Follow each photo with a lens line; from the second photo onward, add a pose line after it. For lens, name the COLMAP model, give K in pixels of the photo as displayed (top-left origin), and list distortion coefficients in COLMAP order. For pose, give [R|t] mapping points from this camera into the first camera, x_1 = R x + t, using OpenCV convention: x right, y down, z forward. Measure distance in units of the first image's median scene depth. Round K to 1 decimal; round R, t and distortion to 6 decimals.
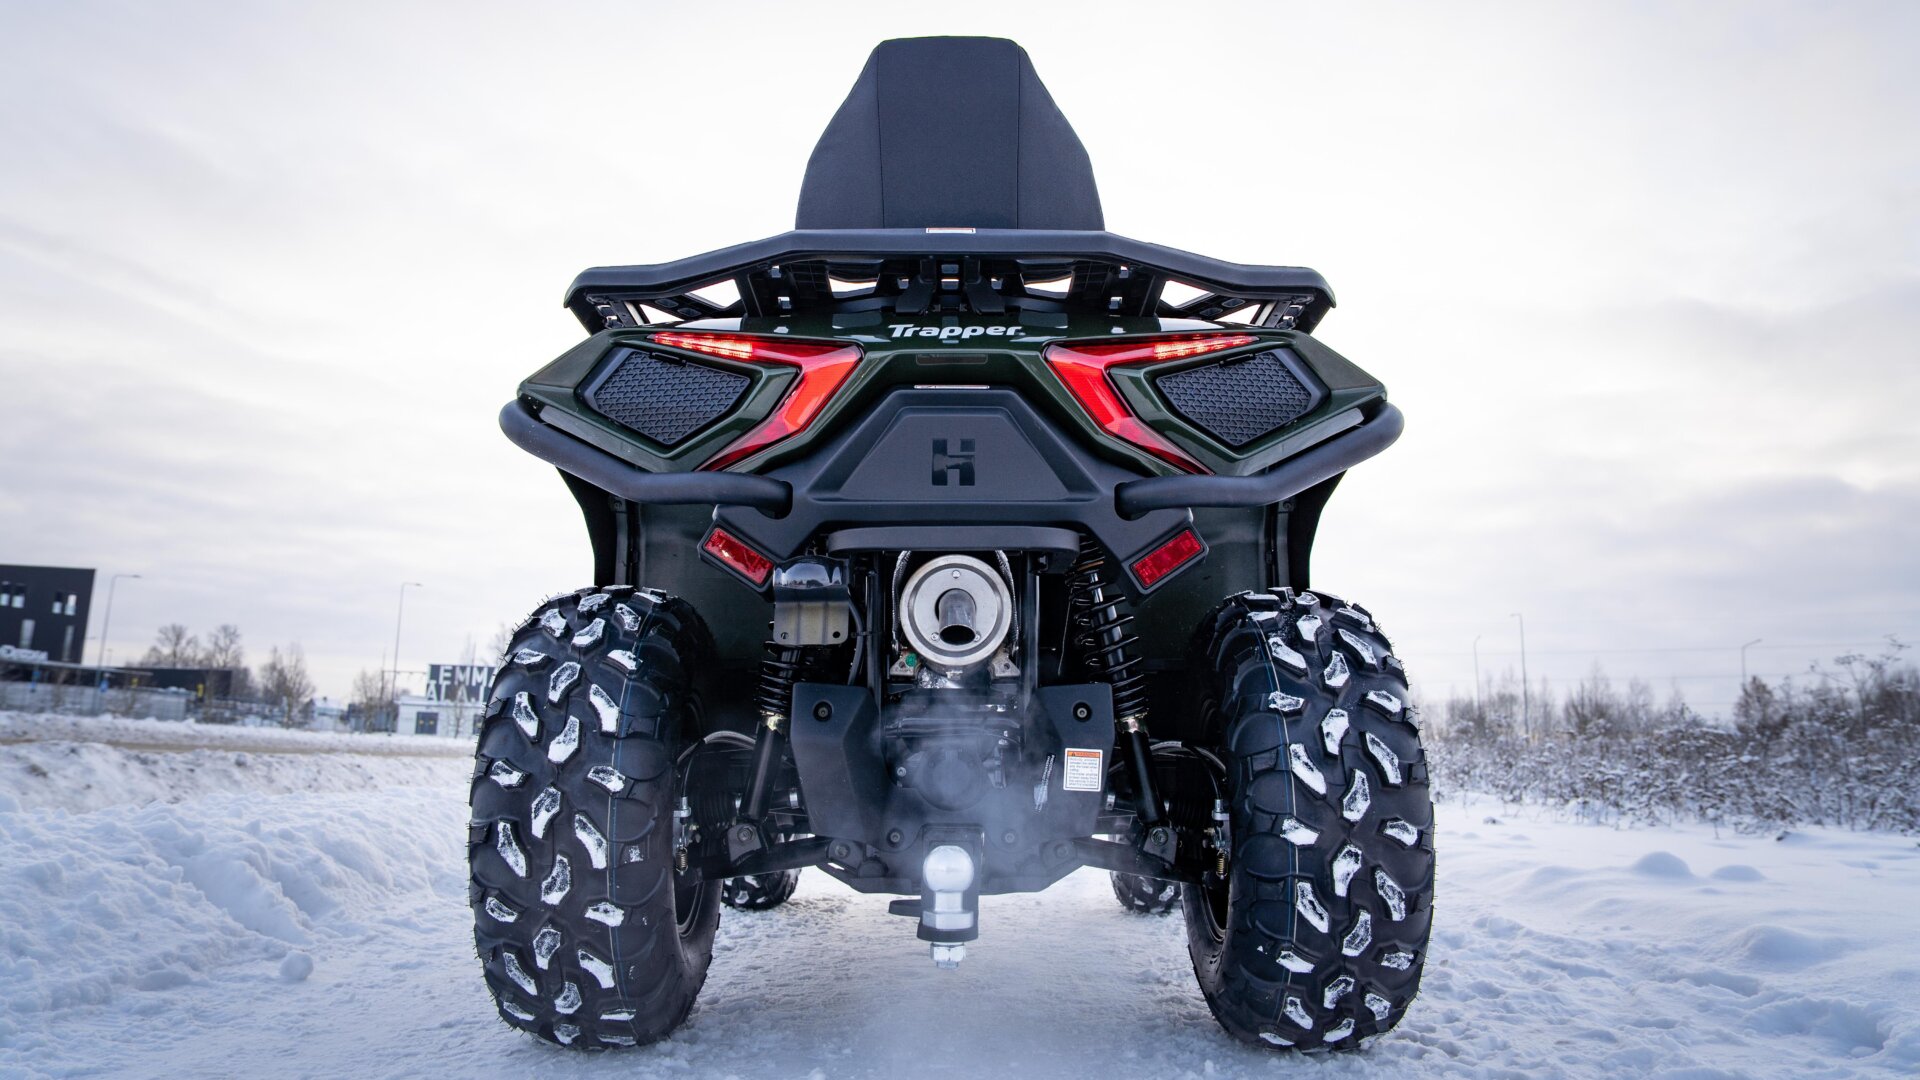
lens RADIAL K [[1427.6, 0, 960.7], [0, 1427.6, 458.1], [0, 0, 1]] dist [-0.138084, 0.099399]
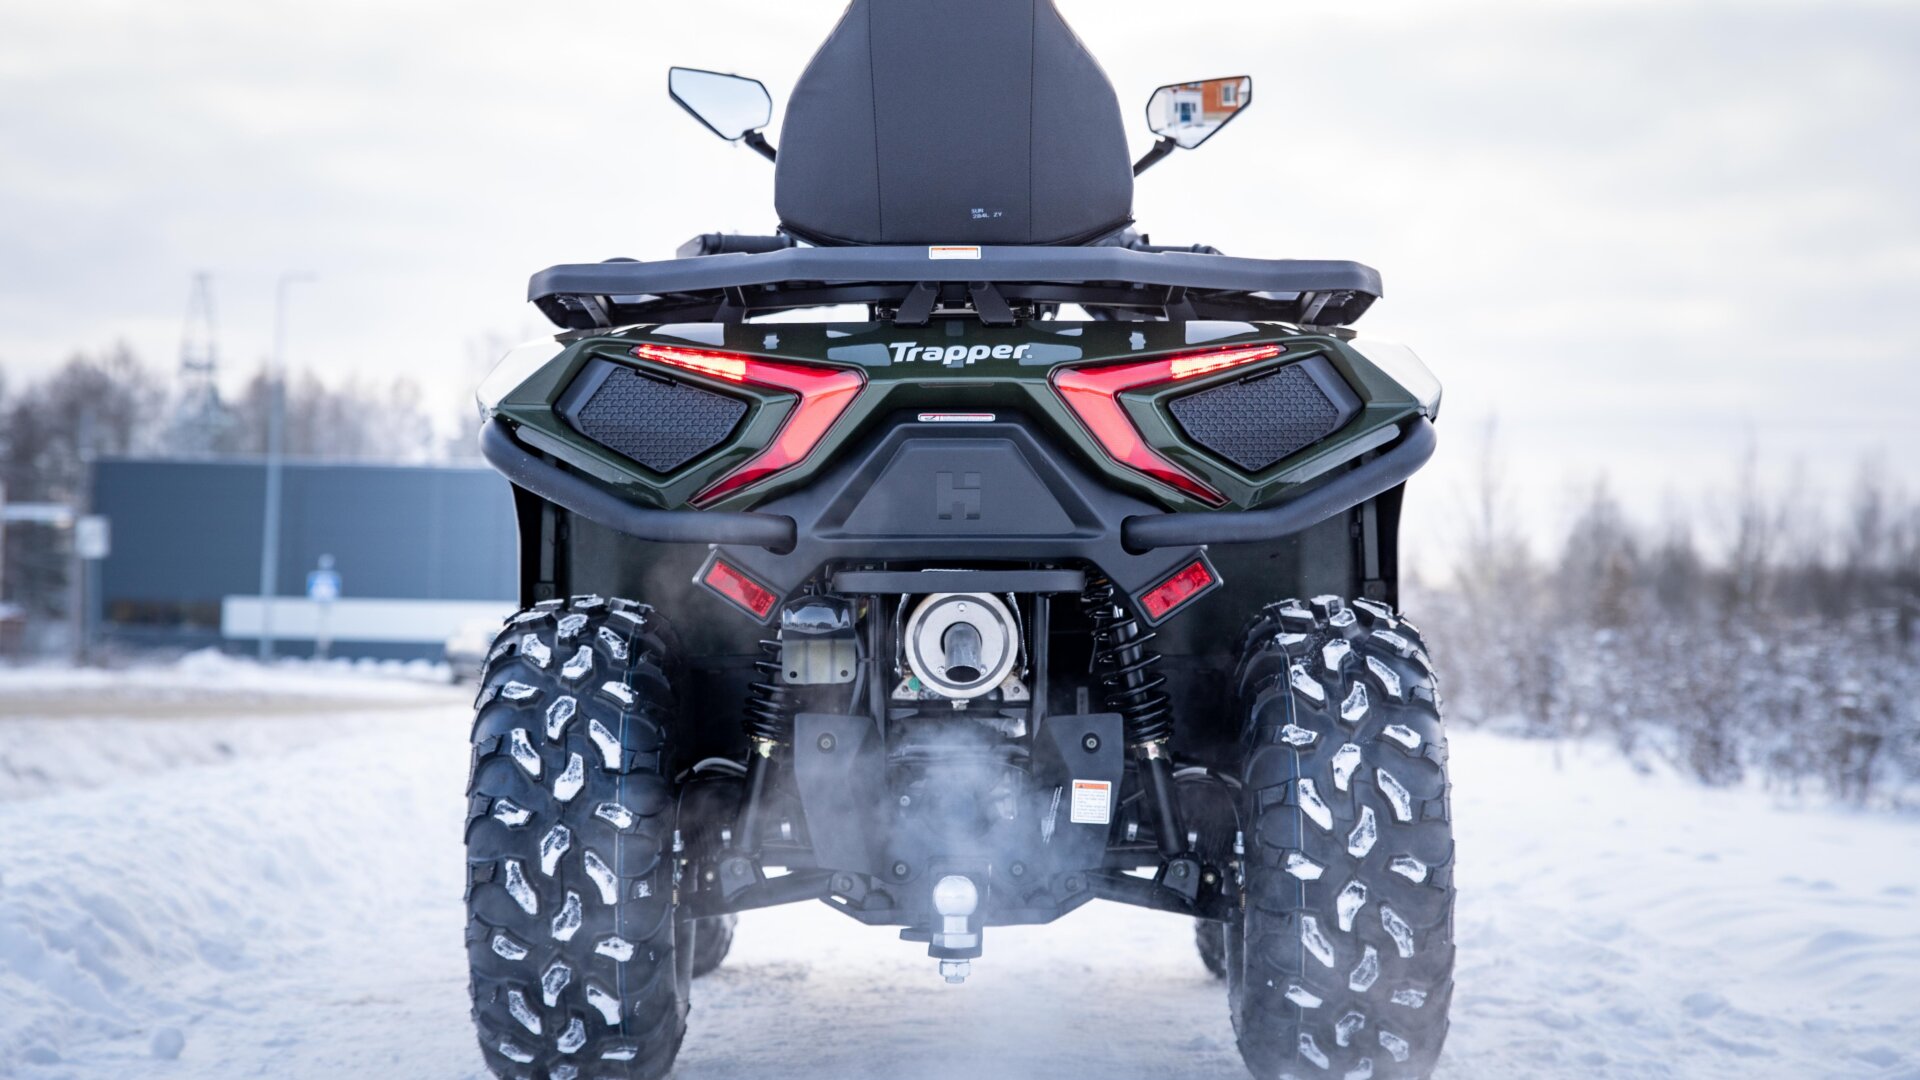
lens RADIAL K [[3833.1, 0, 930.6], [0, 3833.1, 540.7], [0, 0, 1]] dist [0.384951, 0.003404]
pose [[0.999888, -0.003158, -0.014620, 0.014170], [0.005636, 0.984961, 0.172685, -0.422859], [0.013855, -0.172748, 0.984869, -1.609905]]
